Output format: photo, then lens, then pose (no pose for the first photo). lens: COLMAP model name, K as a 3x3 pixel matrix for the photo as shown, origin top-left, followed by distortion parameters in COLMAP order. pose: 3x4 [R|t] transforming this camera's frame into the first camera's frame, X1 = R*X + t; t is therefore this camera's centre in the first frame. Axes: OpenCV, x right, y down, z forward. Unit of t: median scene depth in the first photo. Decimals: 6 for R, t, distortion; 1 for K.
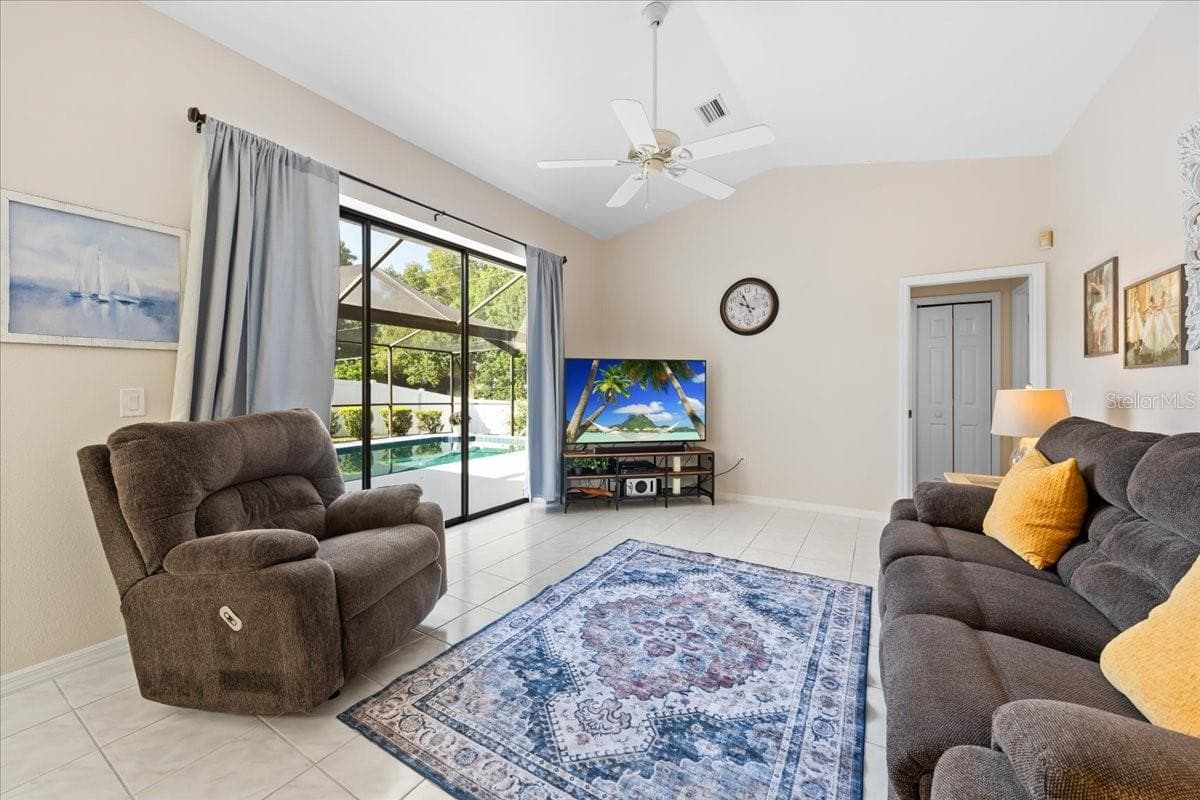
lens RADIAL K [[452.8, 0, 598.8], [0, 452.8, 386.7], [0, 0, 1]] dist [0.000921, -0.000031]
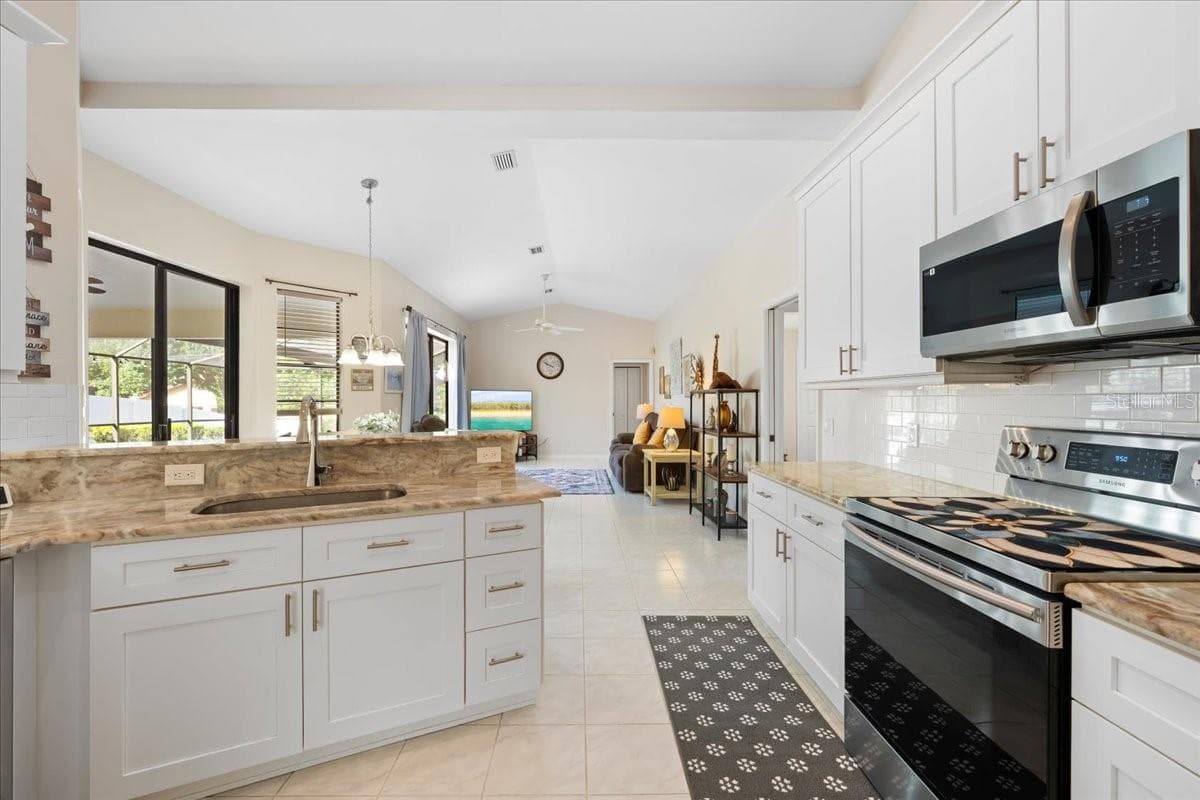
lens RADIAL K [[493.0, 0, 586.7], [0, 493.0, 399.5], [0, 0, 1]] dist [-0.002568, -0.000307]
pose [[0.838714, -0.001190, 0.544571, -1.566592], [0.002033, 0.999997, -0.000946, -0.033070], [-0.544569, 0.001901, 0.838714, -2.050537]]
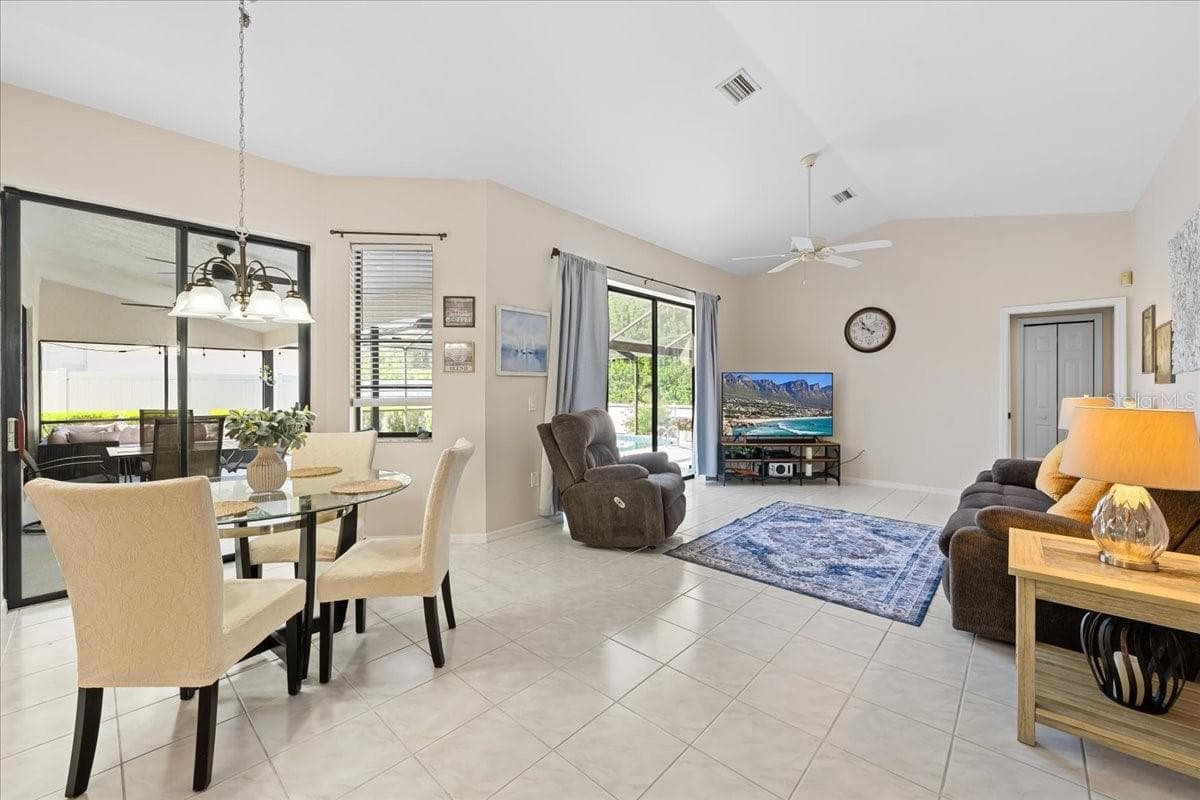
lens RADIAL K [[473.2, 0, 598.8], [0, 473.2, 391.1], [0, 0, 1]] dist [0.000057, 0.000186]
pose [[0.983077, -0.000229, -0.183195, -0.338622], [0.000900, 0.999993, 0.003576, -0.024166], [0.183193, -0.003680, 0.983070, -0.873369]]
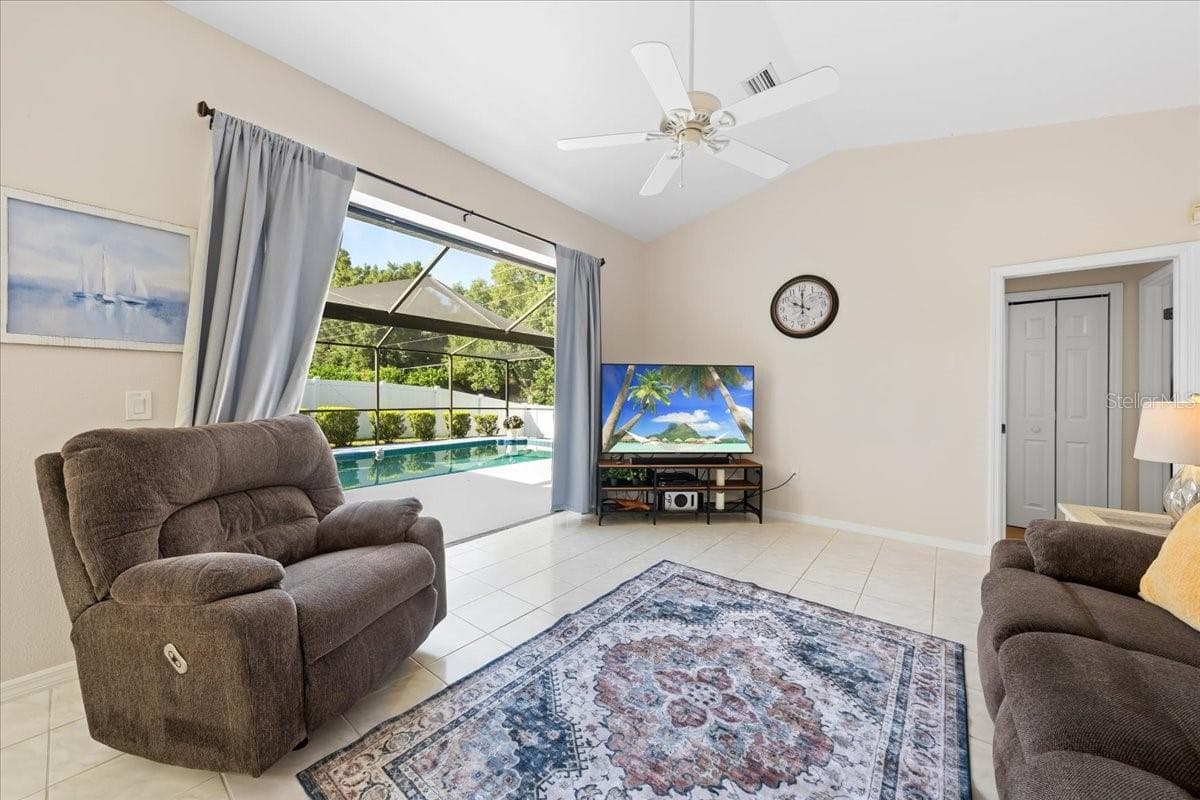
lens RADIAL K [[427.2, 0, 596.5], [0, 427.2, 393.0], [0, 0, 1]] dist [-0.000549, 0.000053]
pose [[0.991847, 0.007581, -0.127205, 0.059667], [-0.007711, 0.999970, -0.000533, 0.000340], [0.127197, 0.001509, 0.991876, 0.194588]]
